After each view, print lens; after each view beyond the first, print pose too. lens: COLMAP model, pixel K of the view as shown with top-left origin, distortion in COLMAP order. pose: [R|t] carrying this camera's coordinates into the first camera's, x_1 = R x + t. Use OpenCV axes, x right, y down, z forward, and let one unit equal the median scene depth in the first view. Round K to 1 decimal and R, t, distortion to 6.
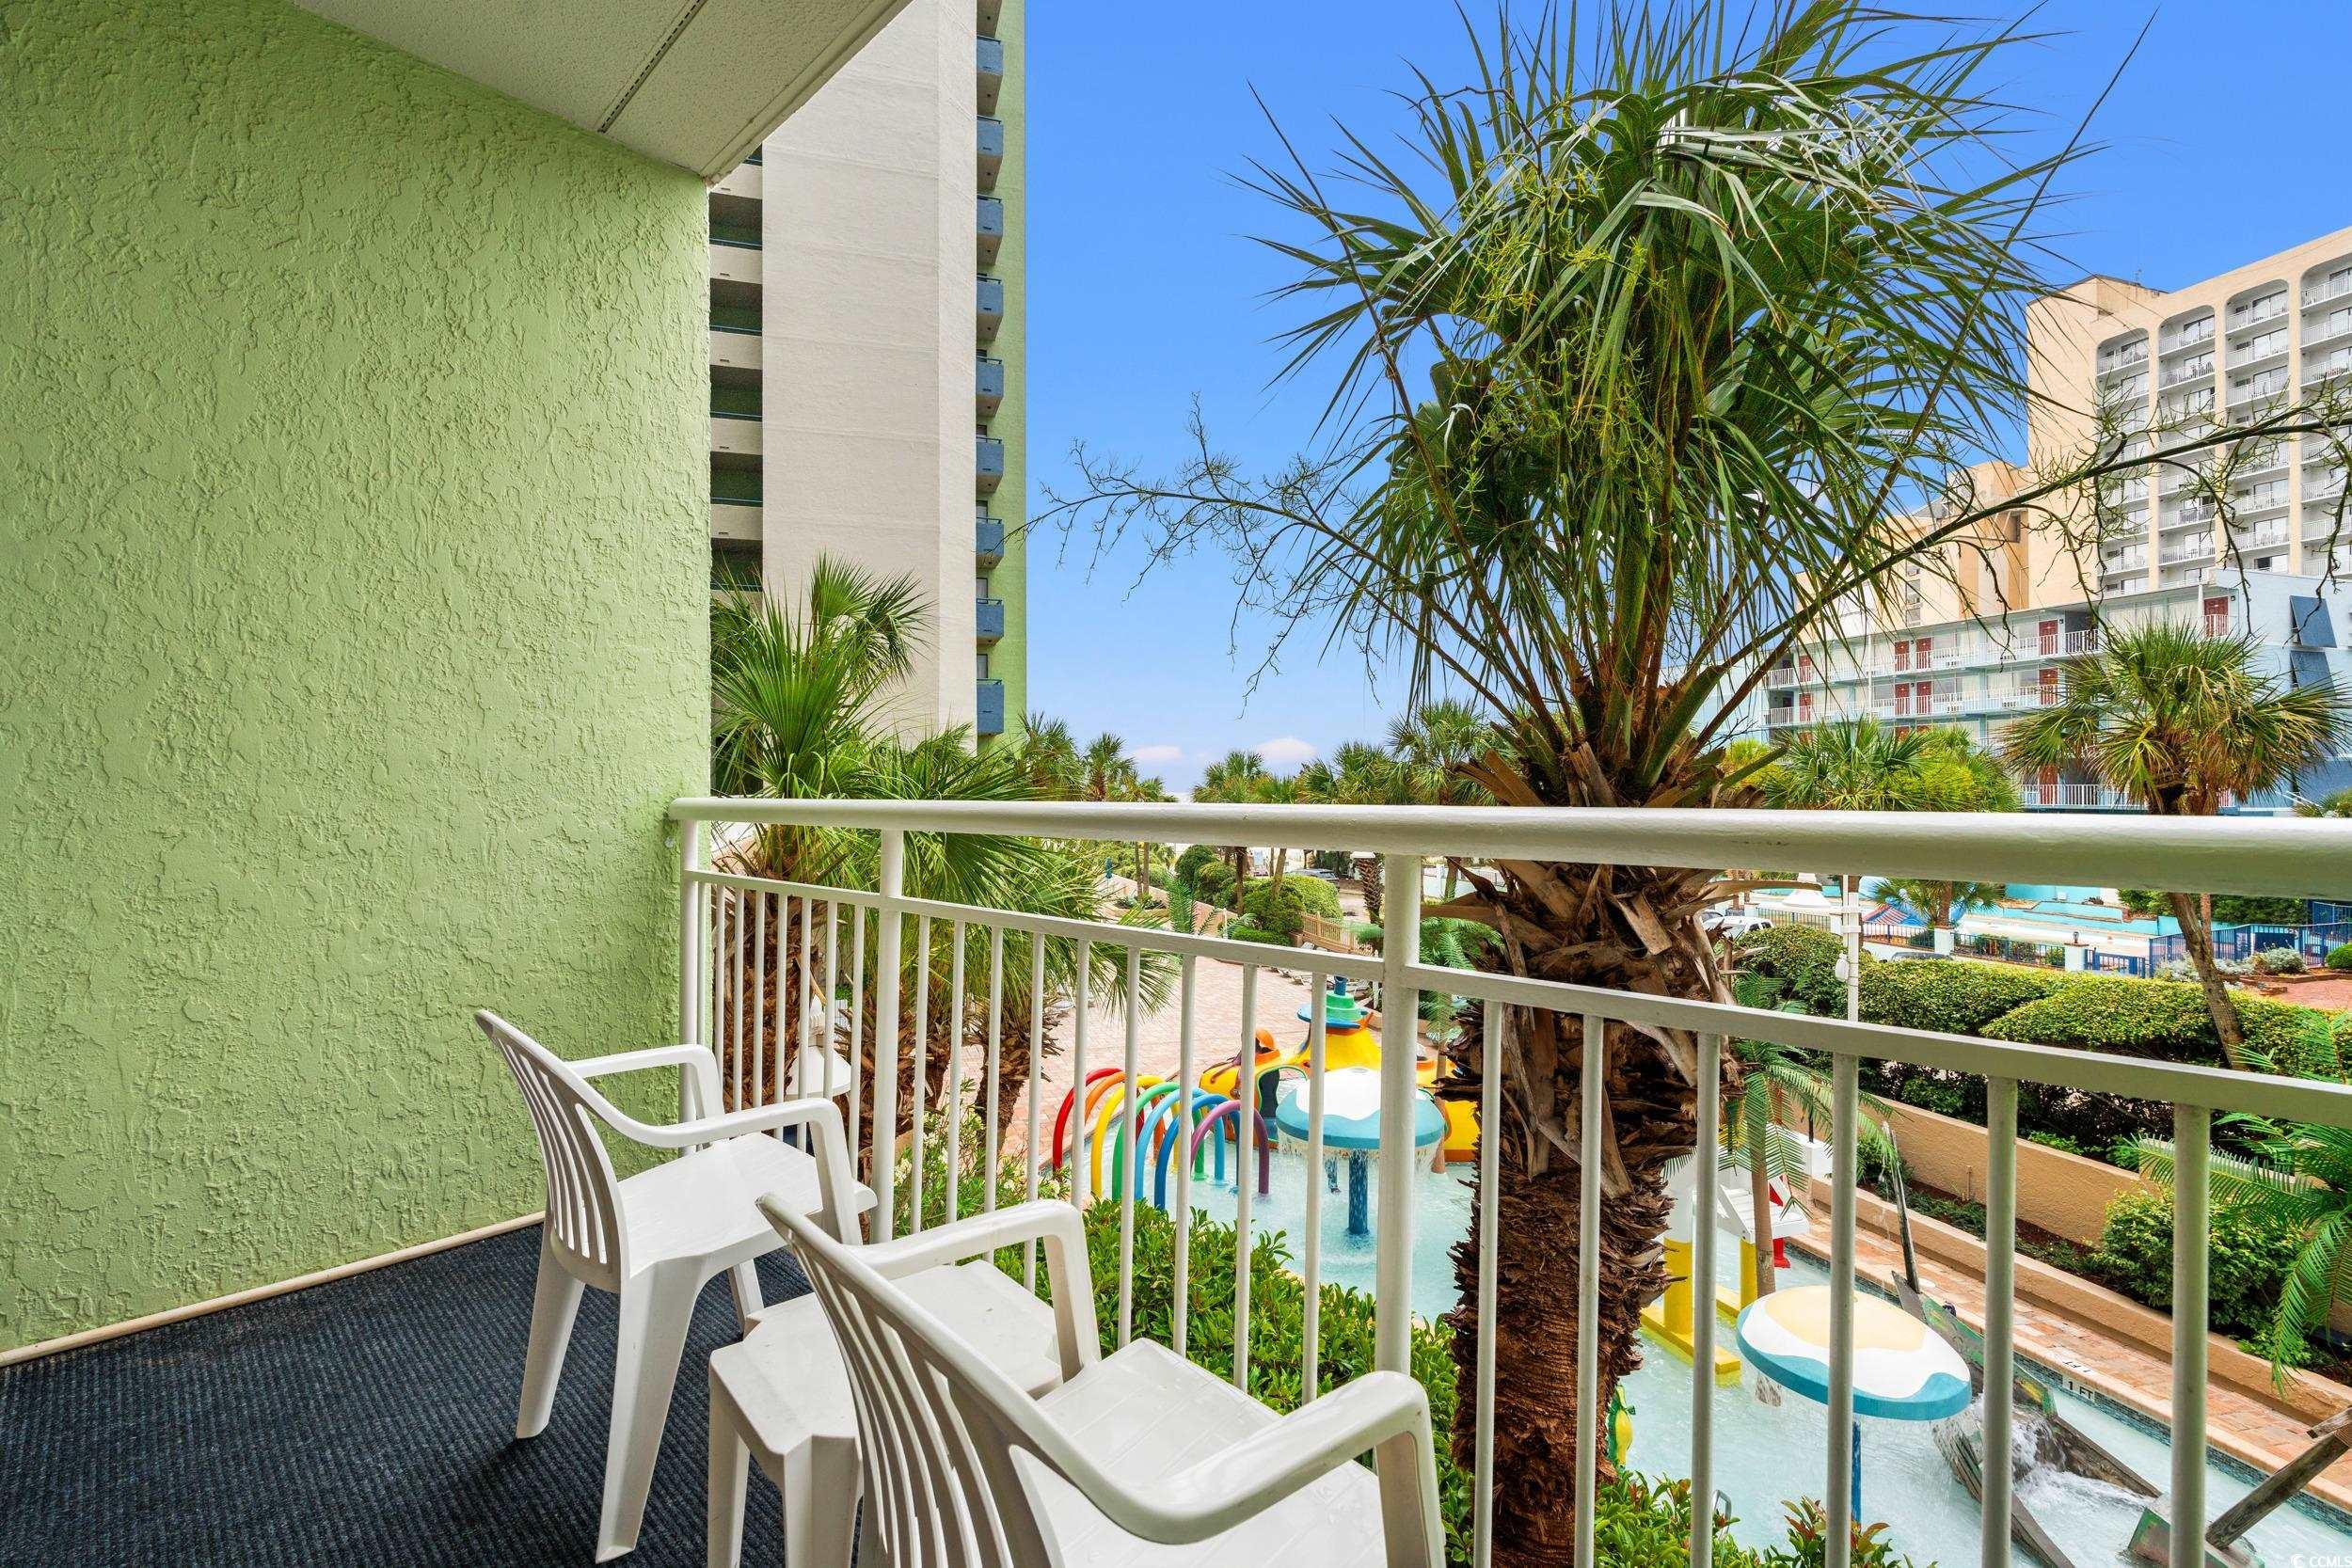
lens RADIAL K [[1044.4, 0, 1177.9], [0, 1044.4, 799.8], [0, 0, 1]] dist [-0.002899, -0.000129]
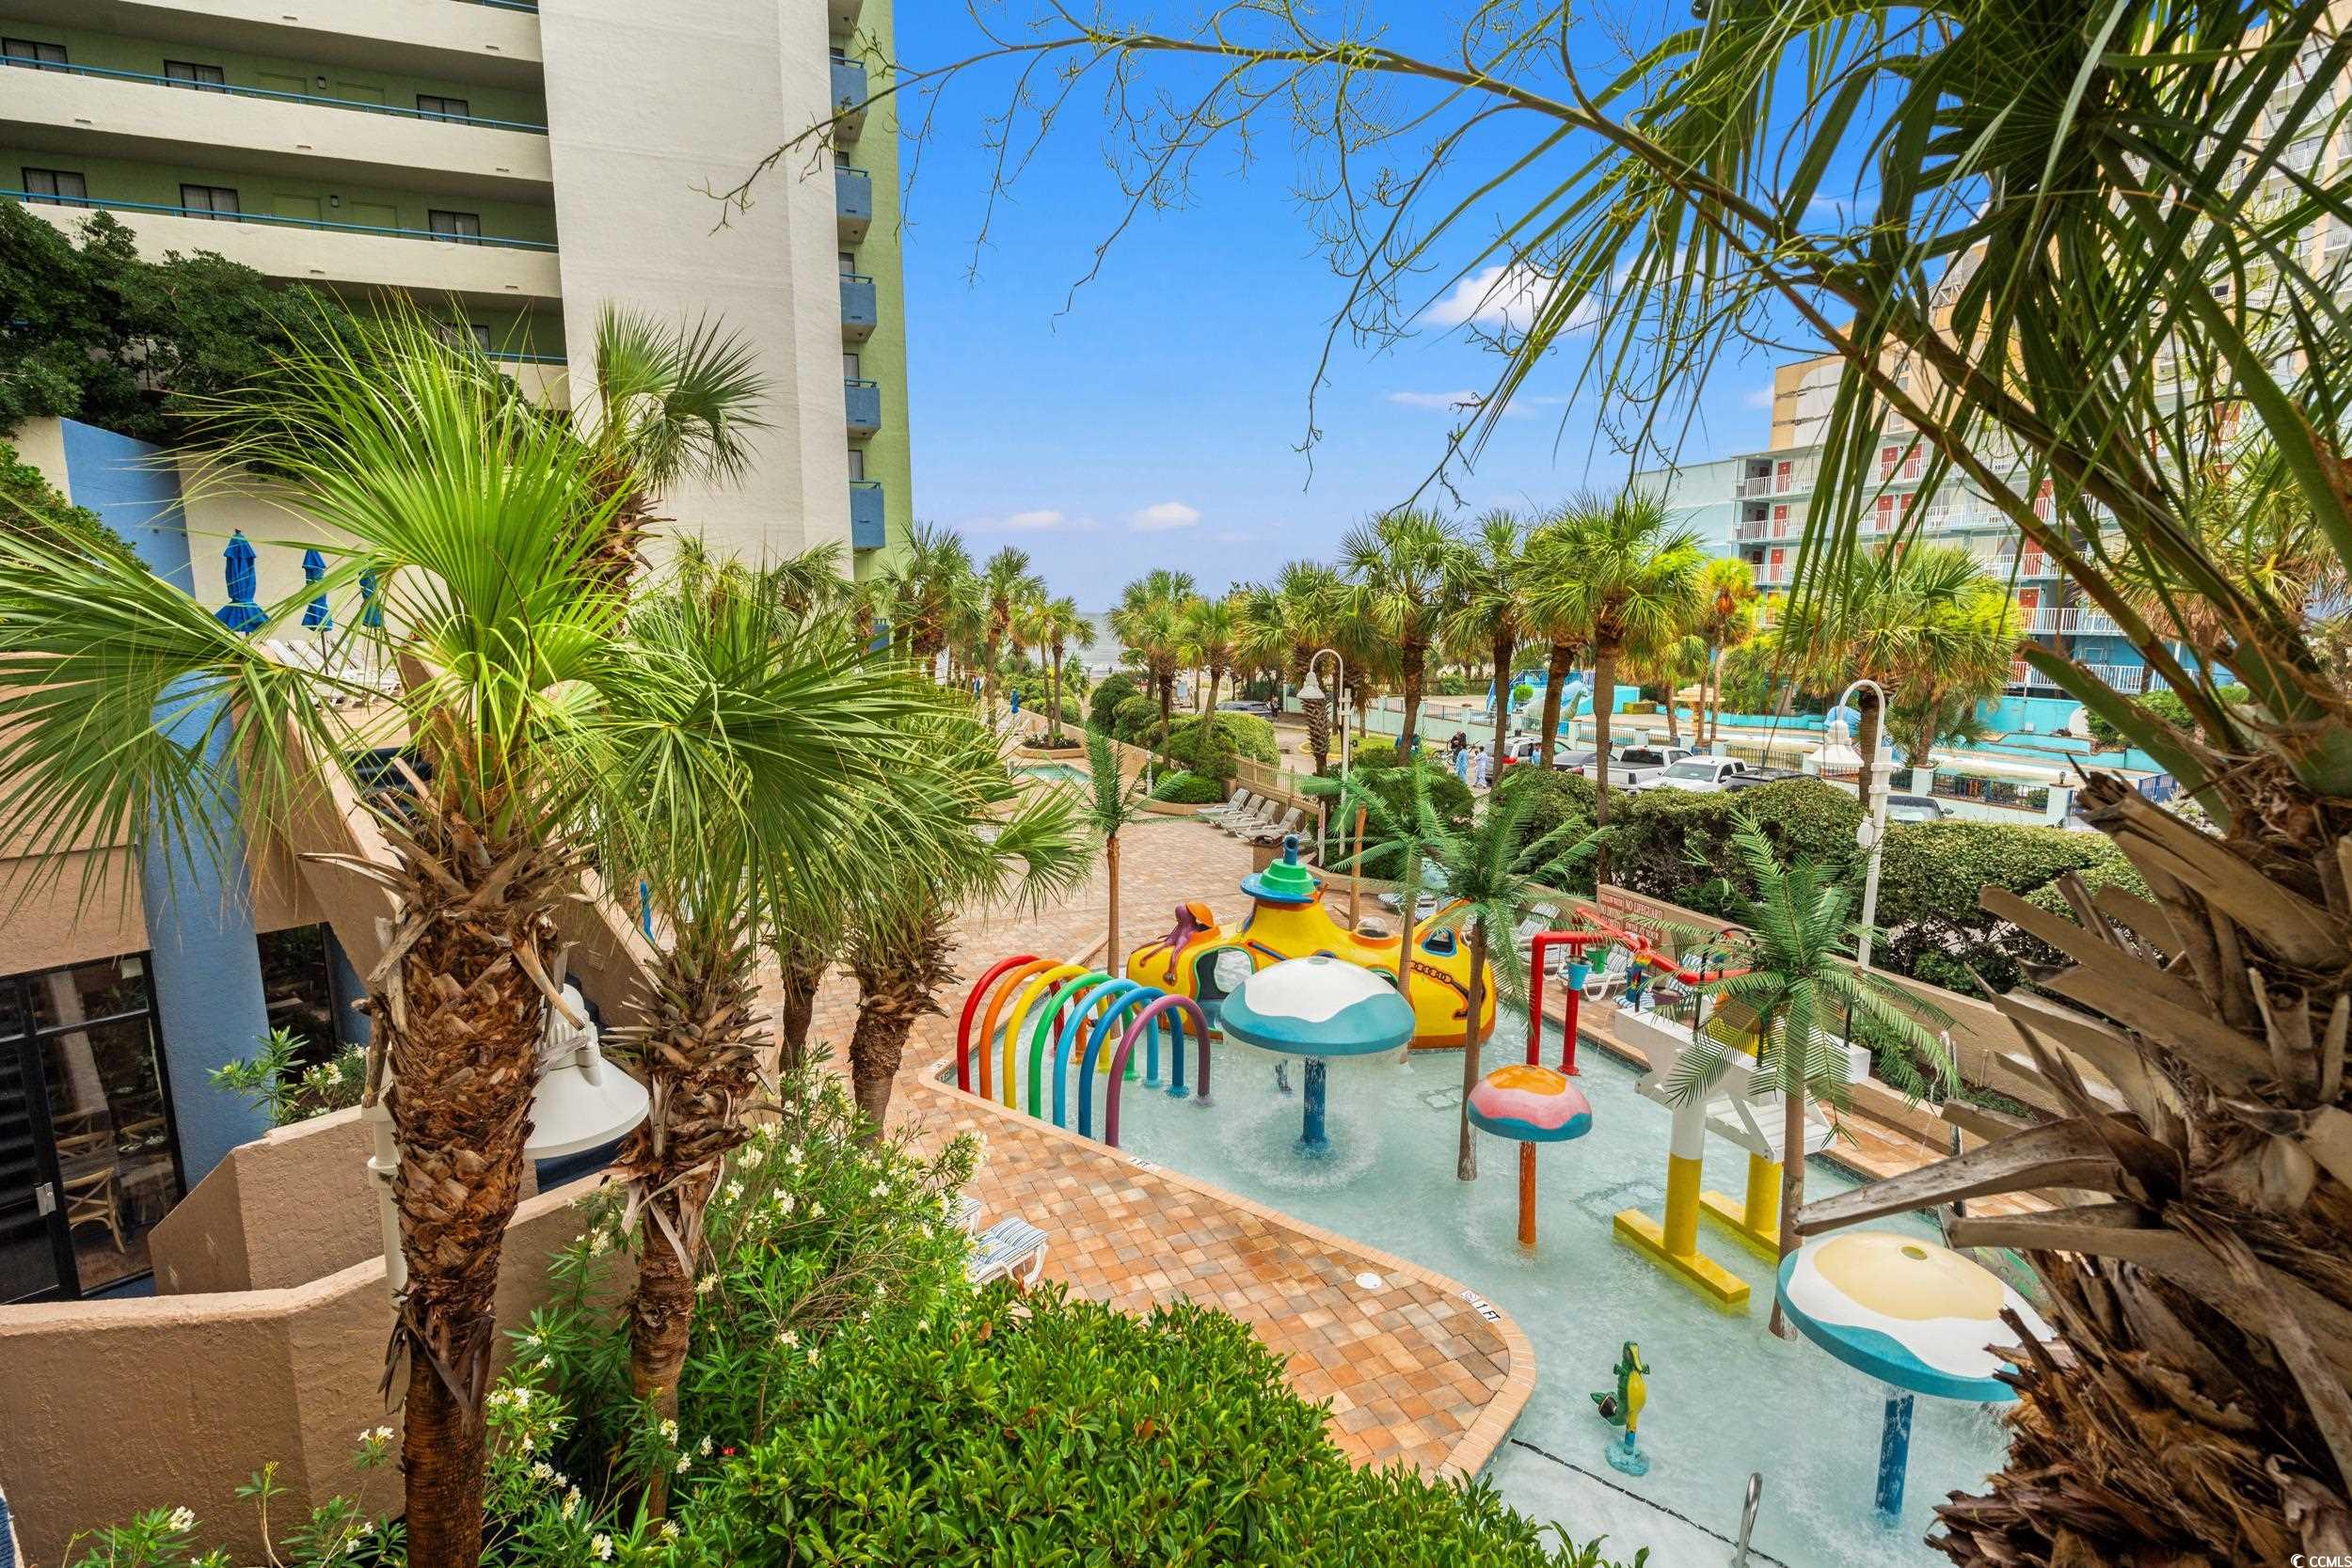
lens RADIAL K [[1117.0, 0, 1176.4], [0, 1117.0, 794.8], [0, 0, 1]] dist [-0.002743, 0.000046]
pose [[0.996989, -0.012551, 0.076517, -0.023947], [0.000345, 0.987522, 0.157480, -0.044865], [-0.077539, -0.156980, 0.984553, 0.333341]]
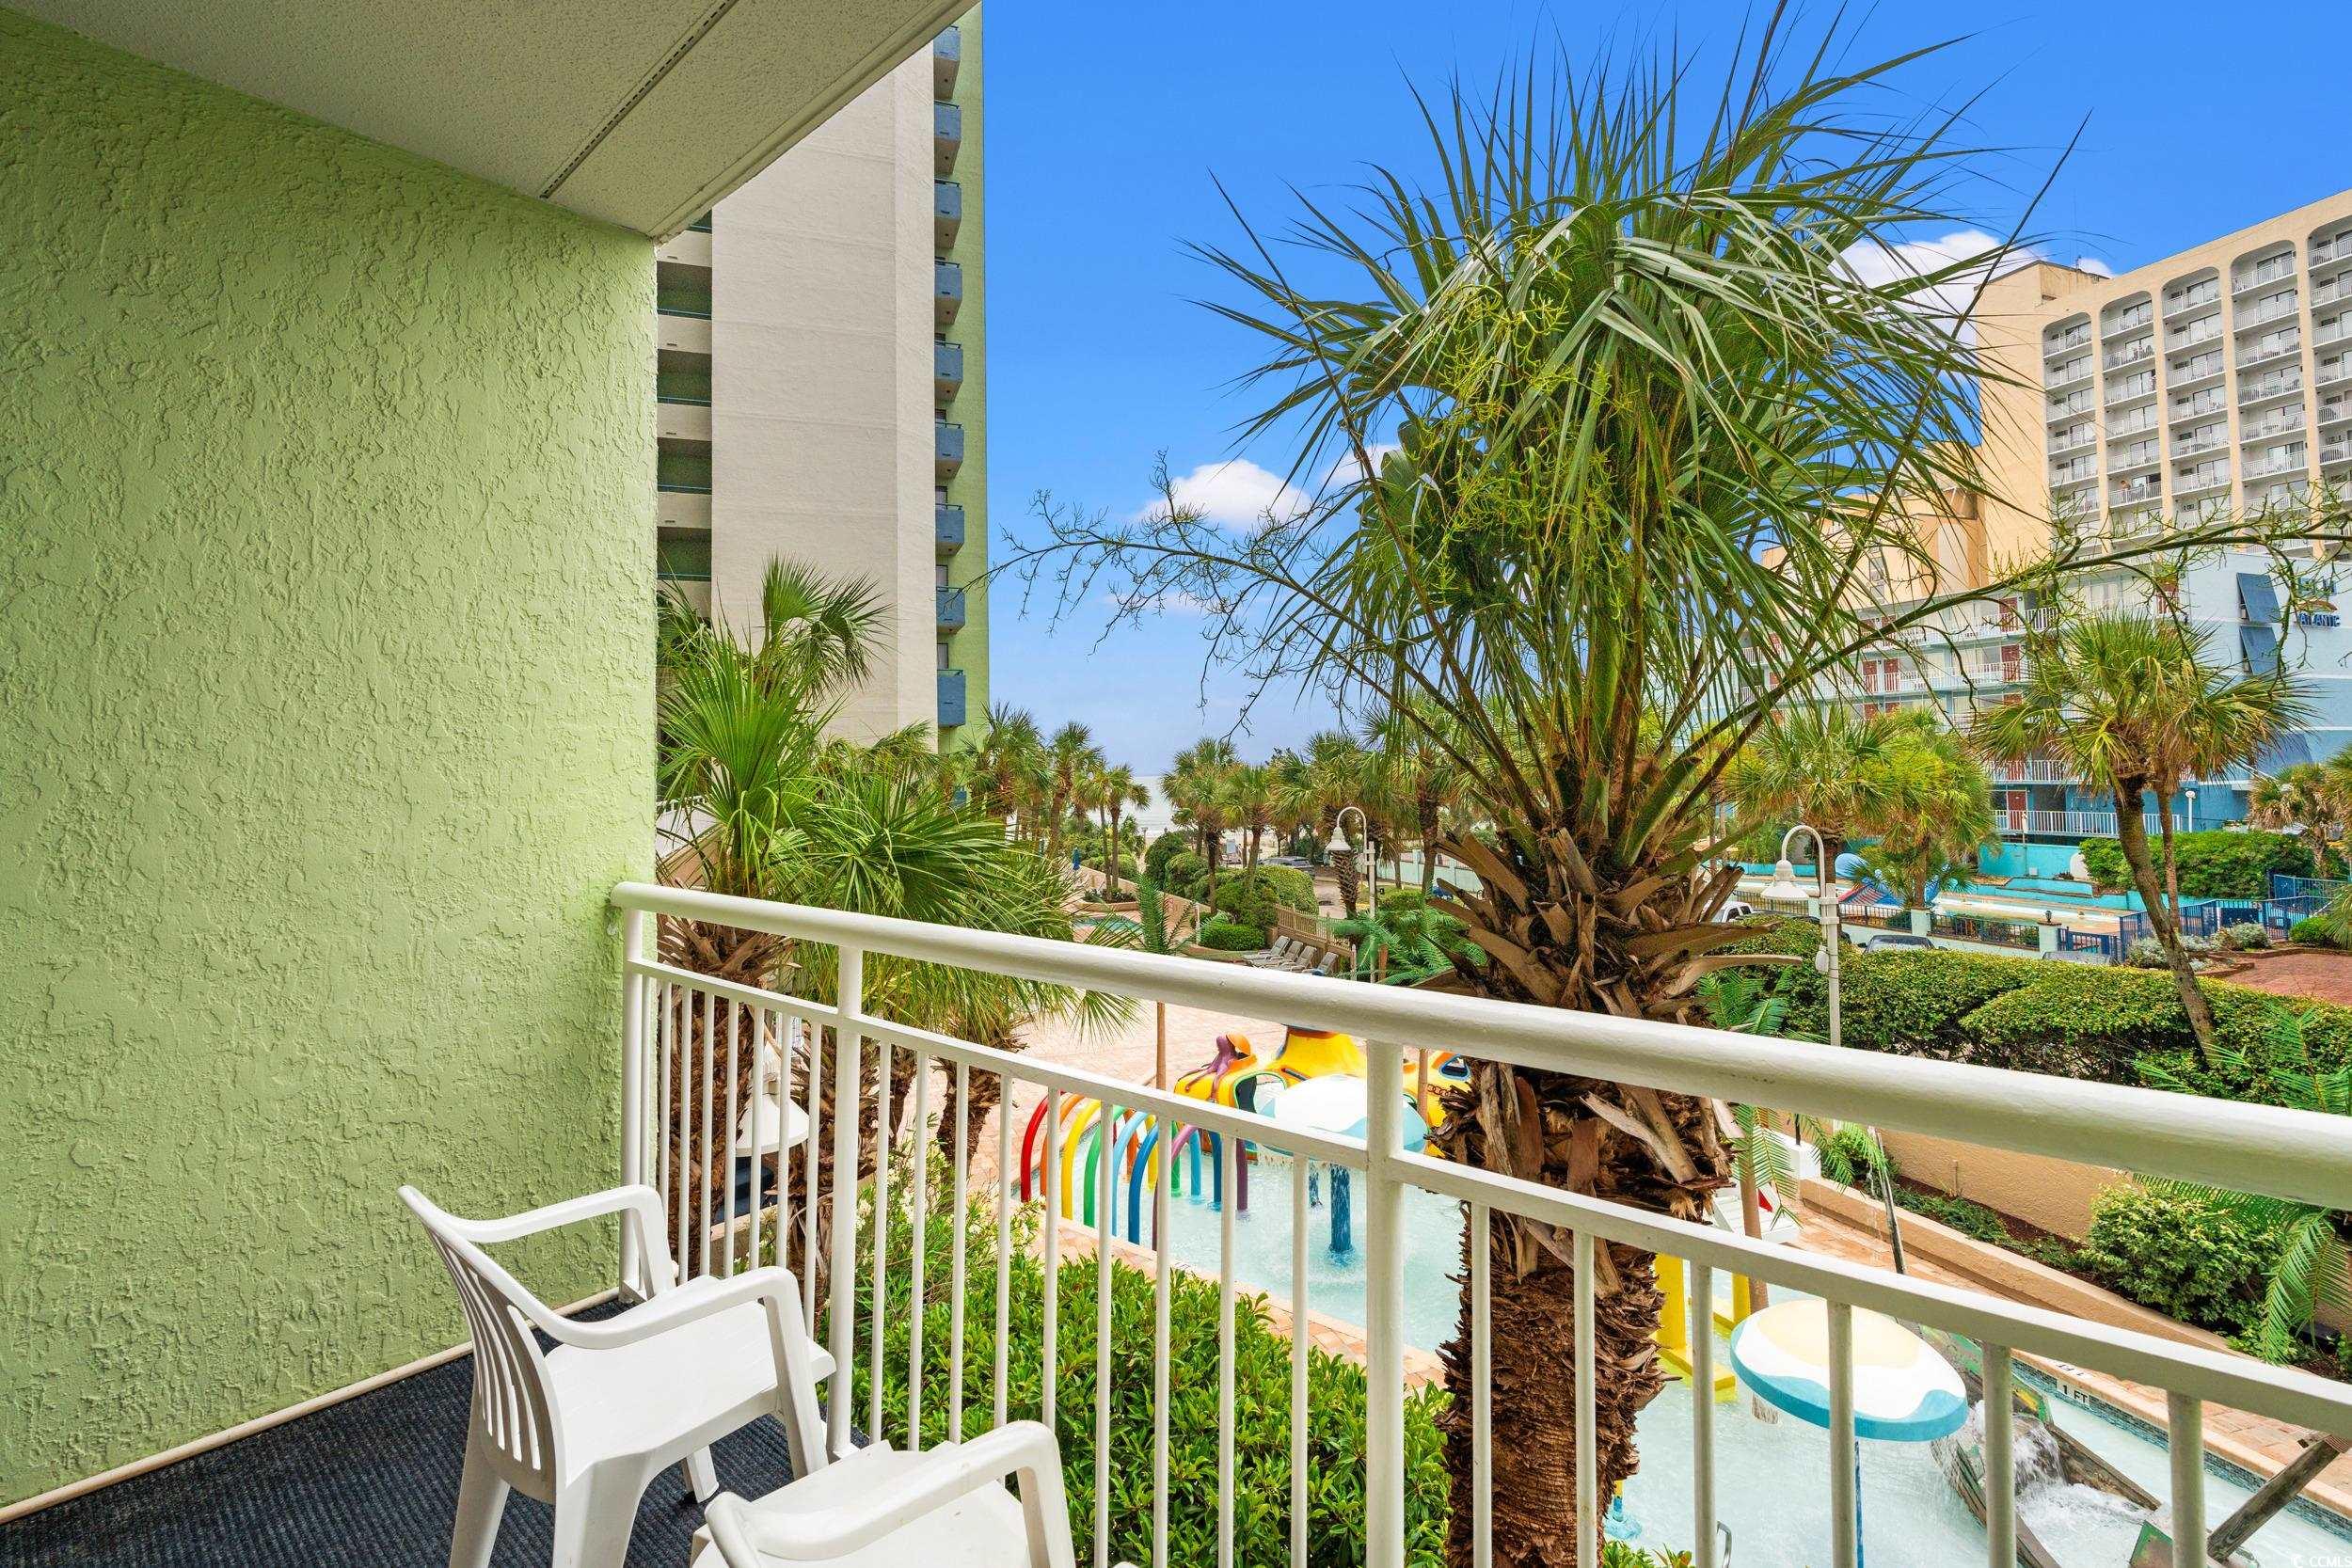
lens RADIAL K [[1075.8, 0, 1192.1], [0, 1075.8, 738.8], [0, 0, 1]] dist [-0.002812, -0.000149]
pose [[0.999014, -0.013345, 0.042352, -0.000391], [0.014986, 0.999140, -0.038660, -0.046310], [-0.041800, 0.039256, 0.998355, -0.000332]]
